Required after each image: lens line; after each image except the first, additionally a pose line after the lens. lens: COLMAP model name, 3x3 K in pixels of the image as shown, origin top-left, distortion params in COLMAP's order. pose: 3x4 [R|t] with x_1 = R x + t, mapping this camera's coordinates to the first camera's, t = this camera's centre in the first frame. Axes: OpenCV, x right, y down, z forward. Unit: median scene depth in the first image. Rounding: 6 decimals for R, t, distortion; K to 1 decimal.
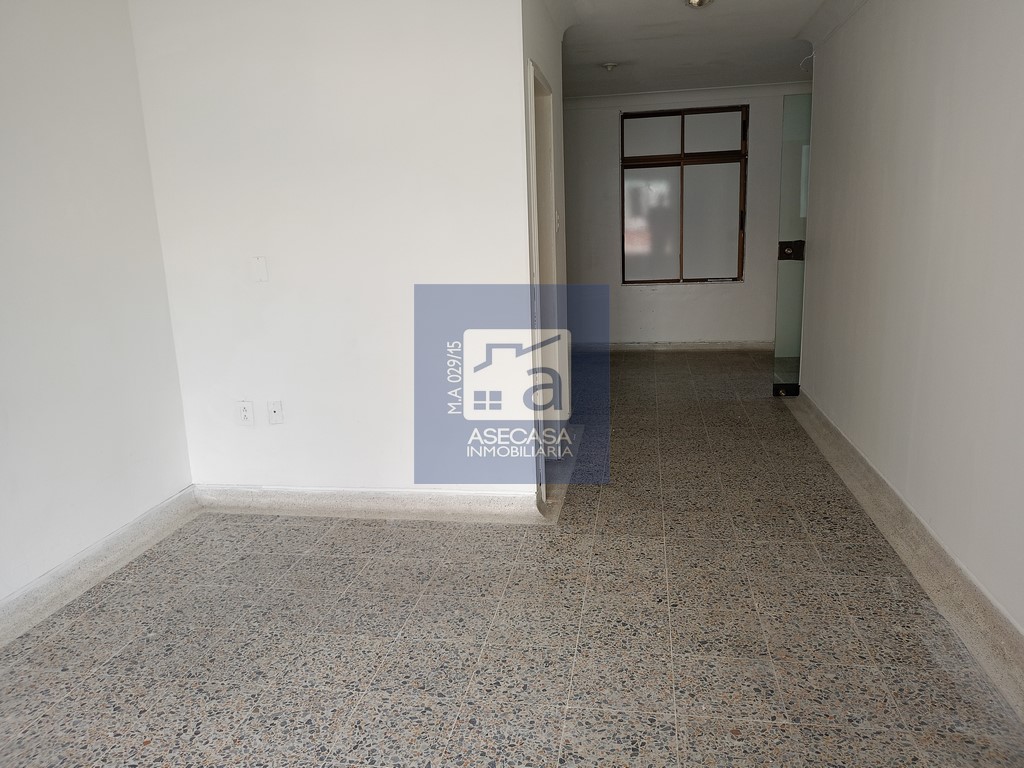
lens RADIAL K [[768.0, 0, 512.0], [0, 768.0, 384.0], [0, 0, 1]] dist [0.039210, -0.038678]
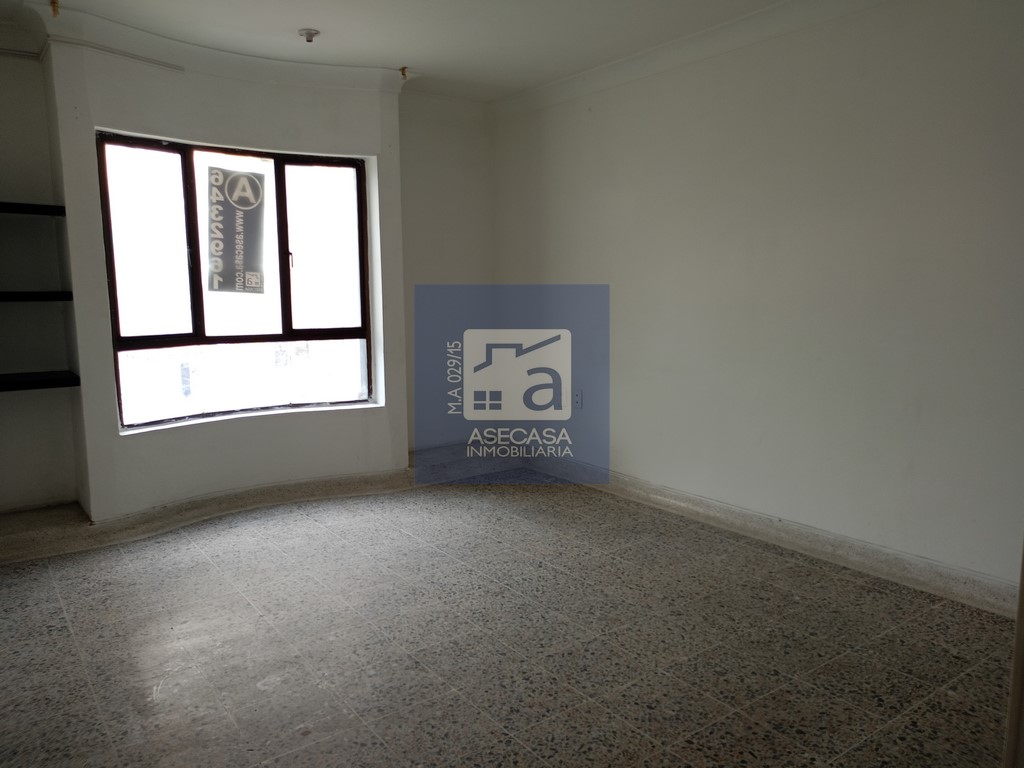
lens RADIAL K [[755.8, 0, 512.0], [0, 755.8, 384.0], [0, 0, 1]] dist [0.040725, -0.036592]
pose [[-0.697424, 0.134892, -0.703850, 0.631510], [-0.115106, 0.948291, 0.295795, -0.285906], [0.707355, 0.287312, -0.645834, 1.437052]]
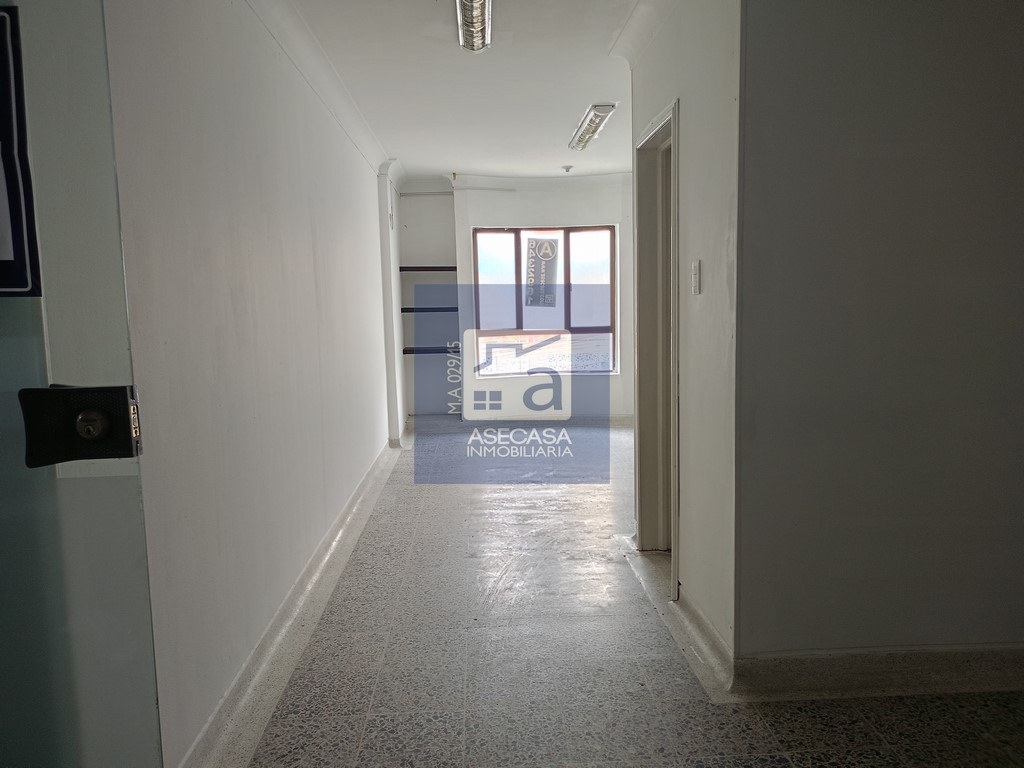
lens RADIAL K [[768.0, 0, 512.0], [0, 768.0, 384.0], [0, 0, 1]] dist [0.039210, -0.038678]
pose [[-0.974044, 0.083431, -0.210422, 0.625288], [0.014436, 0.950601, 0.310080, -0.579219], [0.225898, 0.298994, -0.927131, 2.828159]]
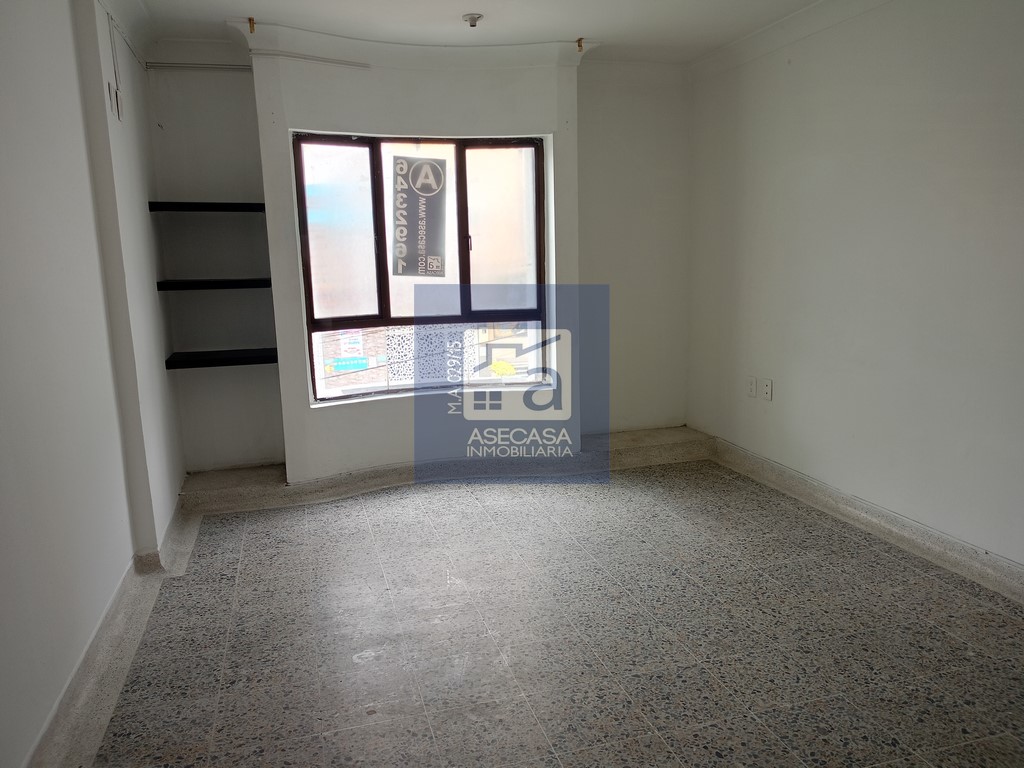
lens RADIAL K [[768.0, 0, 512.0], [0, 768.0, 384.0], [0, 0, 1]] dist [0.039210, -0.038678]
pose [[-0.899080, 0.131849, -0.417457, 0.422001], [-0.031325, 0.931750, 0.361747, -0.332531], [0.436662, 0.338316, -0.833588, 1.537431]]
